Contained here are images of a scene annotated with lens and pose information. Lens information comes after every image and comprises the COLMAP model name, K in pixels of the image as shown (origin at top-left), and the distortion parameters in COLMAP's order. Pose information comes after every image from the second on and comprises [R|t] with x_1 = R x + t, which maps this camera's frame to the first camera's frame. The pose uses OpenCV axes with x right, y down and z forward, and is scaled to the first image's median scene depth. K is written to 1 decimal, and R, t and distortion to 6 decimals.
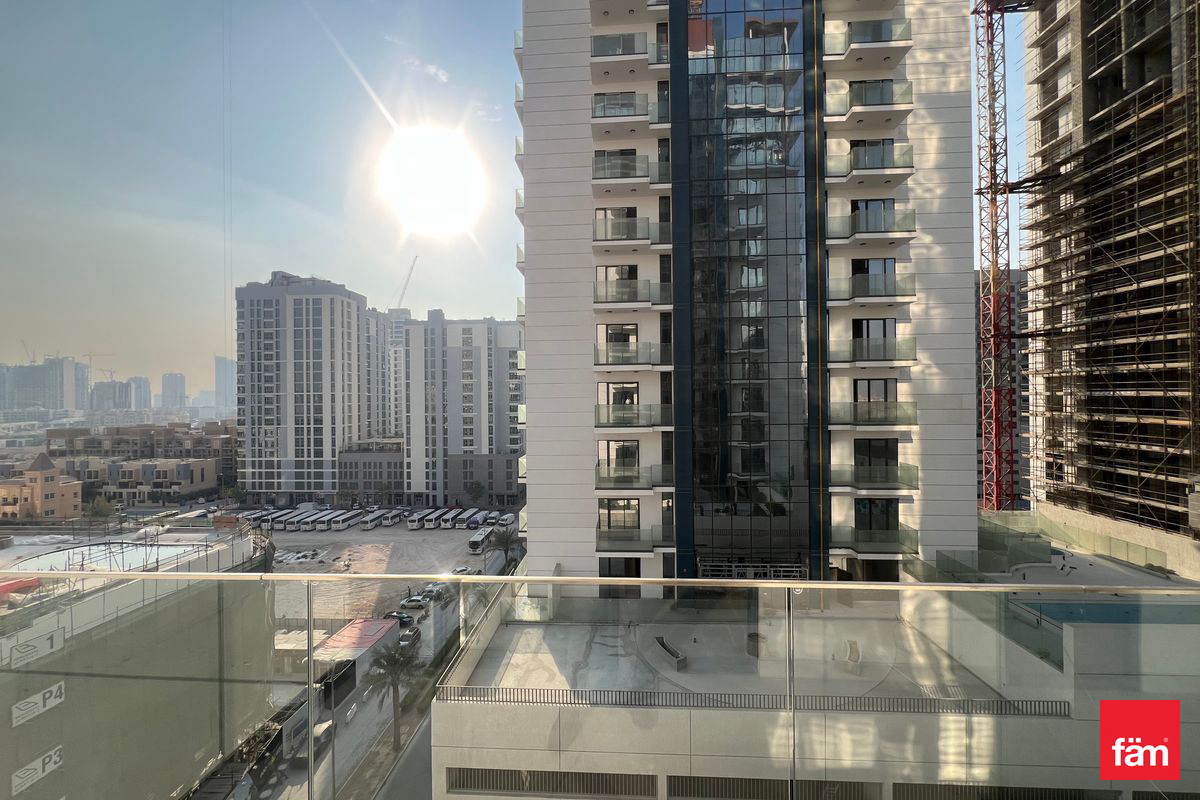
lens RADIAL K [[482.1, 0, 597.3], [0, 482.1, 396.9], [0, 0, 1]] dist [-0.004311, 0.001209]
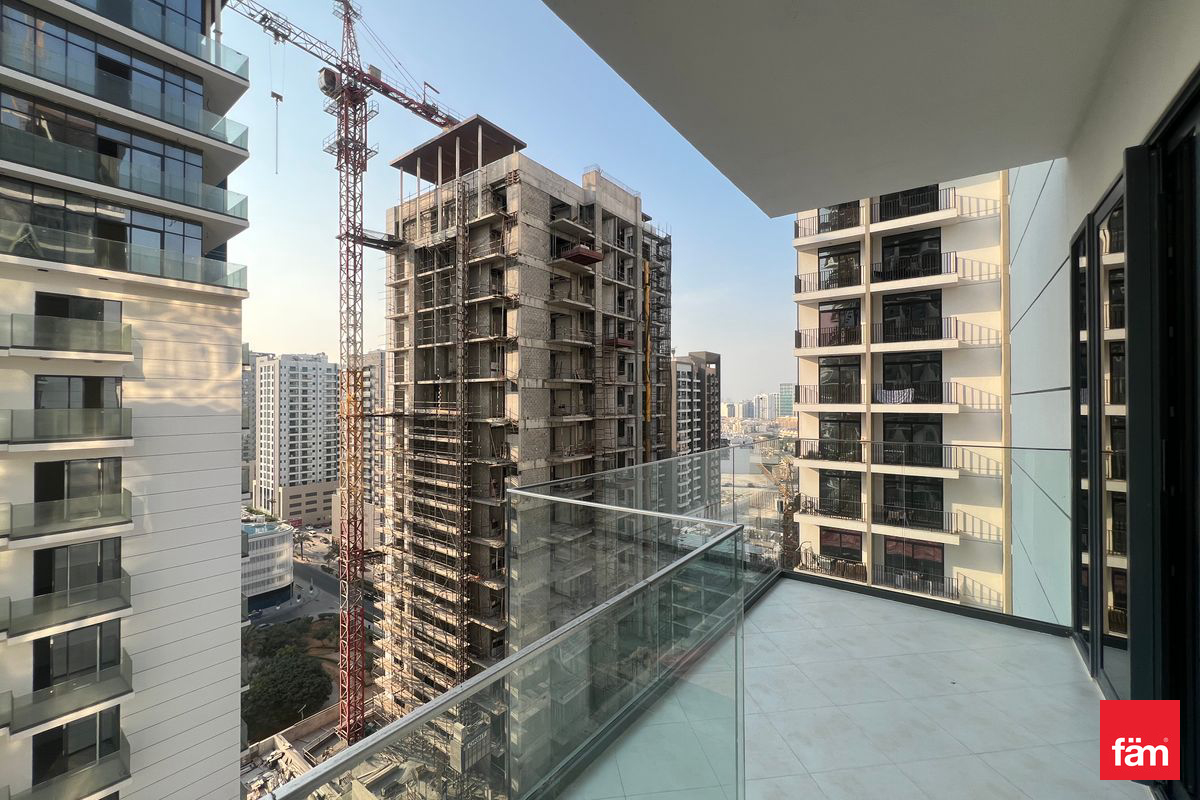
lens RADIAL K [[482.1, 0, 597.3], [0, 482.1, 396.9], [0, 0, 1]] dist [-0.004311, 0.001209]
pose [[0.550541, 0.016054, 0.834654, 0.304544], [-0.007097, 0.999869, -0.014550, -0.574324], [-0.834778, 0.002087, 0.550582, -0.023450]]
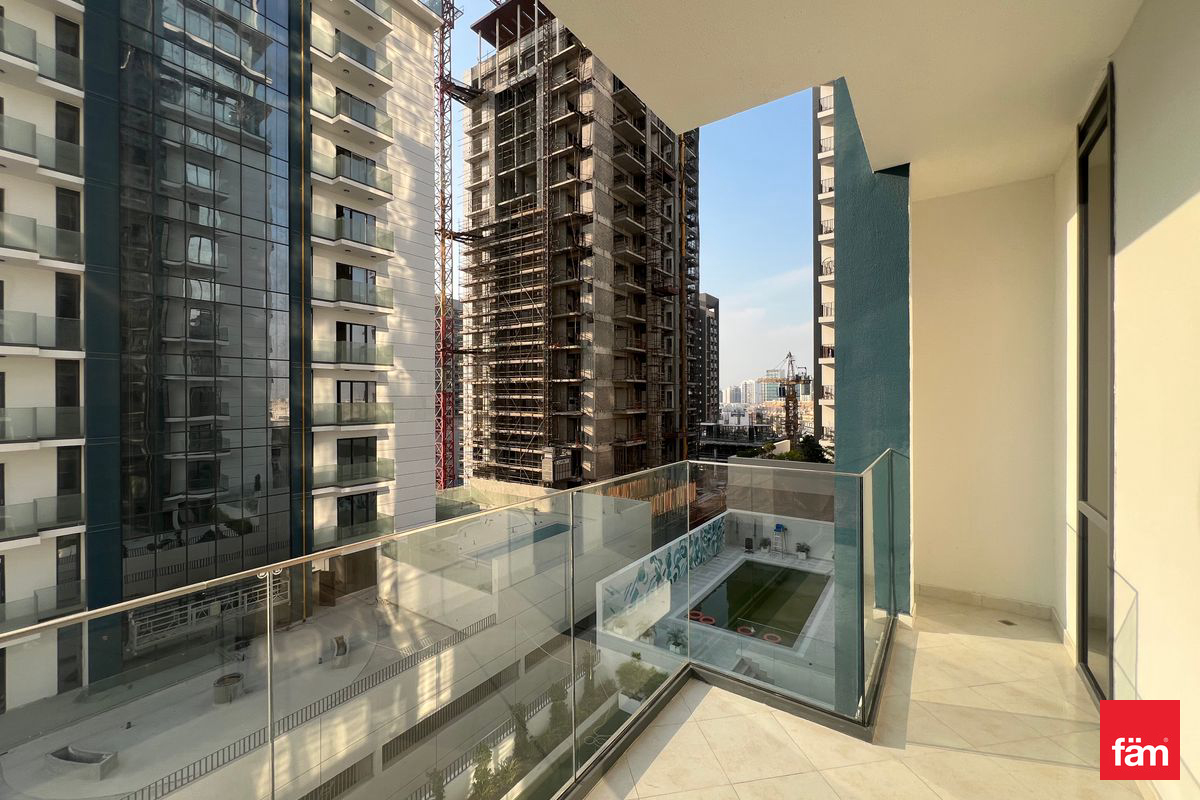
lens RADIAL K [[482.1, 0, 597.3], [0, 482.1, 396.9], [0, 0, 1]] dist [-0.004311, 0.001209]
pose [[0.526708, 0.007851, 0.850010, -0.032459], [-0.005192, 0.999968, -0.006019, 0.000570], [-0.850030, -0.001243, 0.526732, -0.002478]]
